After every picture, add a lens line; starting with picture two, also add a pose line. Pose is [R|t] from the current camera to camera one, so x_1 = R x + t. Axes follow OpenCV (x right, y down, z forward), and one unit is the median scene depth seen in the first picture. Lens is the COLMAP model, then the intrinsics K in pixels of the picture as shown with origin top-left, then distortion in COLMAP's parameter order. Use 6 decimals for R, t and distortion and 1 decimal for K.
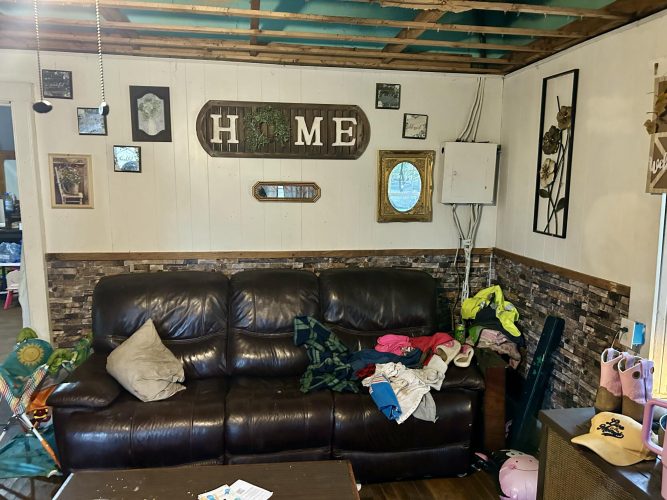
lens RADIAL K [[500.9, 0, 335.5], [0, 500.9, 251.7], [0, 0, 1]] dist [0.058836, -0.061513]
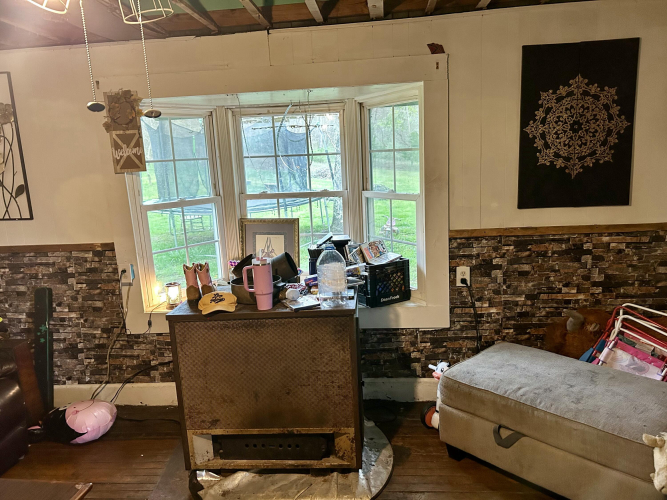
lens RADIAL K [[500.9, 0, 337.4], [0, 500.9, 251.2], [0, 0, 1]] dist [0.058836, -0.061513]
pose [[0.229793, -0.198187, 0.952847, -0.507282], [0.189737, 0.969384, 0.155868, -0.005099], [-0.954565, 0.144973, 0.260361, 0.054055]]
